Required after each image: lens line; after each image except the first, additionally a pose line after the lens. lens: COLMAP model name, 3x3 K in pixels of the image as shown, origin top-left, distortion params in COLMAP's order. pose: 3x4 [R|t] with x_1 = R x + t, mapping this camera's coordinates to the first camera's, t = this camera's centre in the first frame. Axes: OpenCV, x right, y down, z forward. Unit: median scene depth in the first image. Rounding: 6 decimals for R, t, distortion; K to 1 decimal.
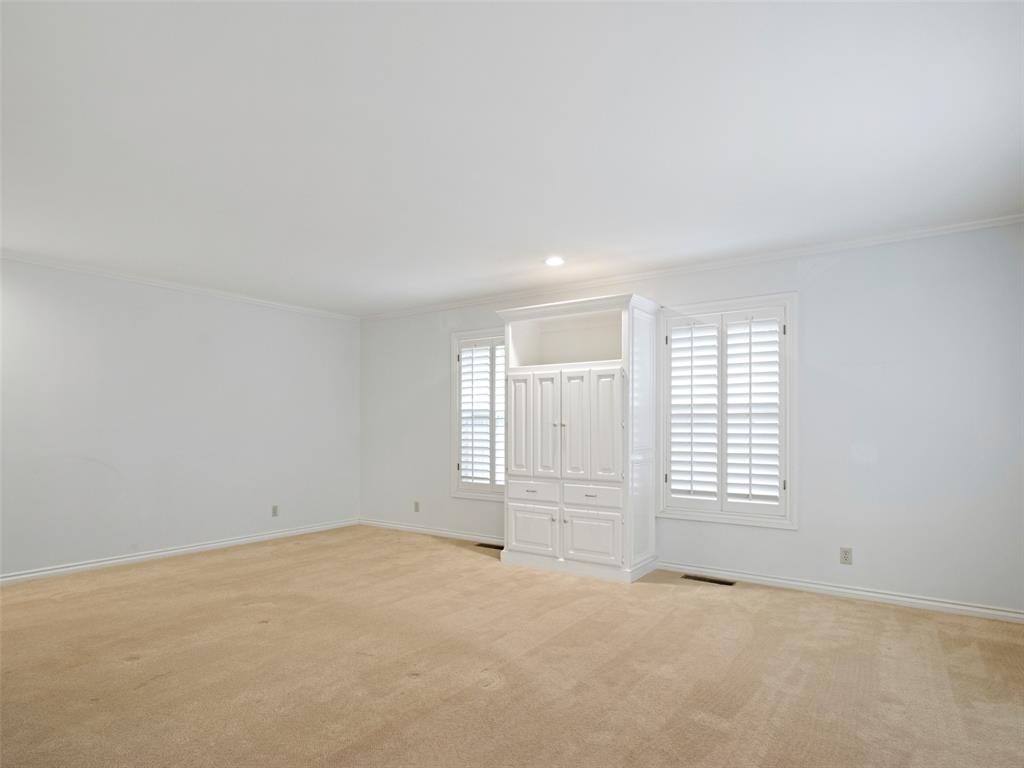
lens RADIAL K [[601.7, 0, 512.0], [0, 601.7, 384.0], [0, 0, 1]] dist [-0.002937, 0.000162]
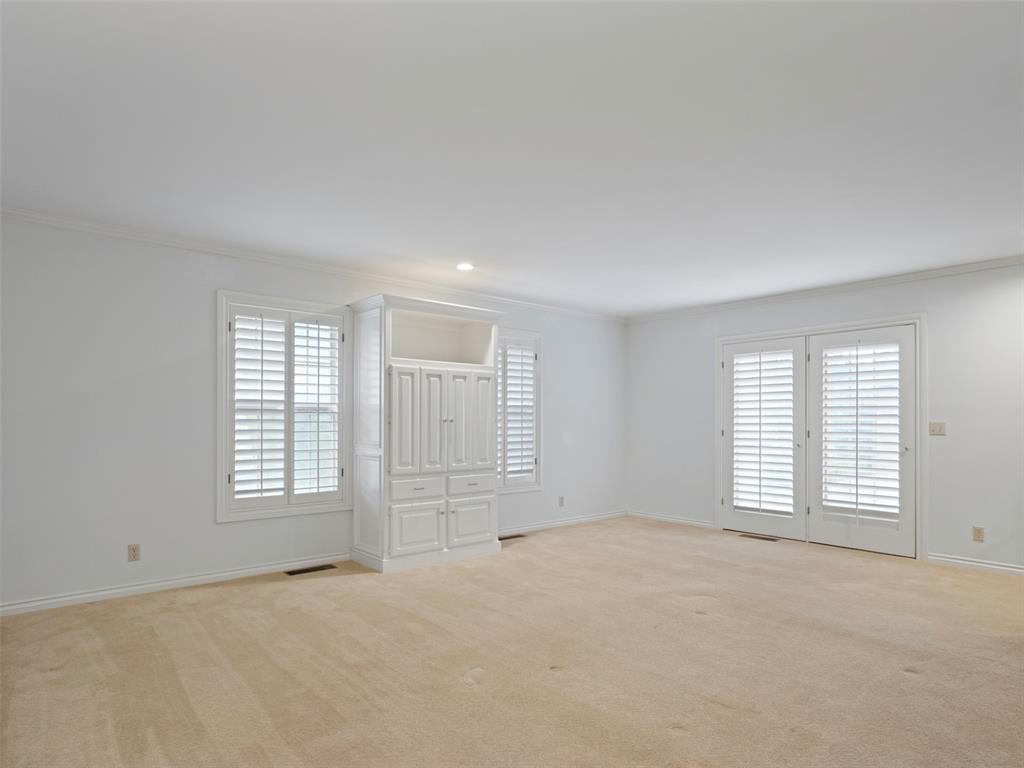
lens RADIAL K [[583.2, 0, 510.5], [0, 583.2, 396.3], [0, 0, 1]] dist [-0.006148, -0.001205]
pose [[0.234156, 0.042674, 0.971262, -0.855419], [-0.064899, 0.997494, -0.028180, 0.046113], [-0.970030, -0.056436, 0.236338, 0.643756]]
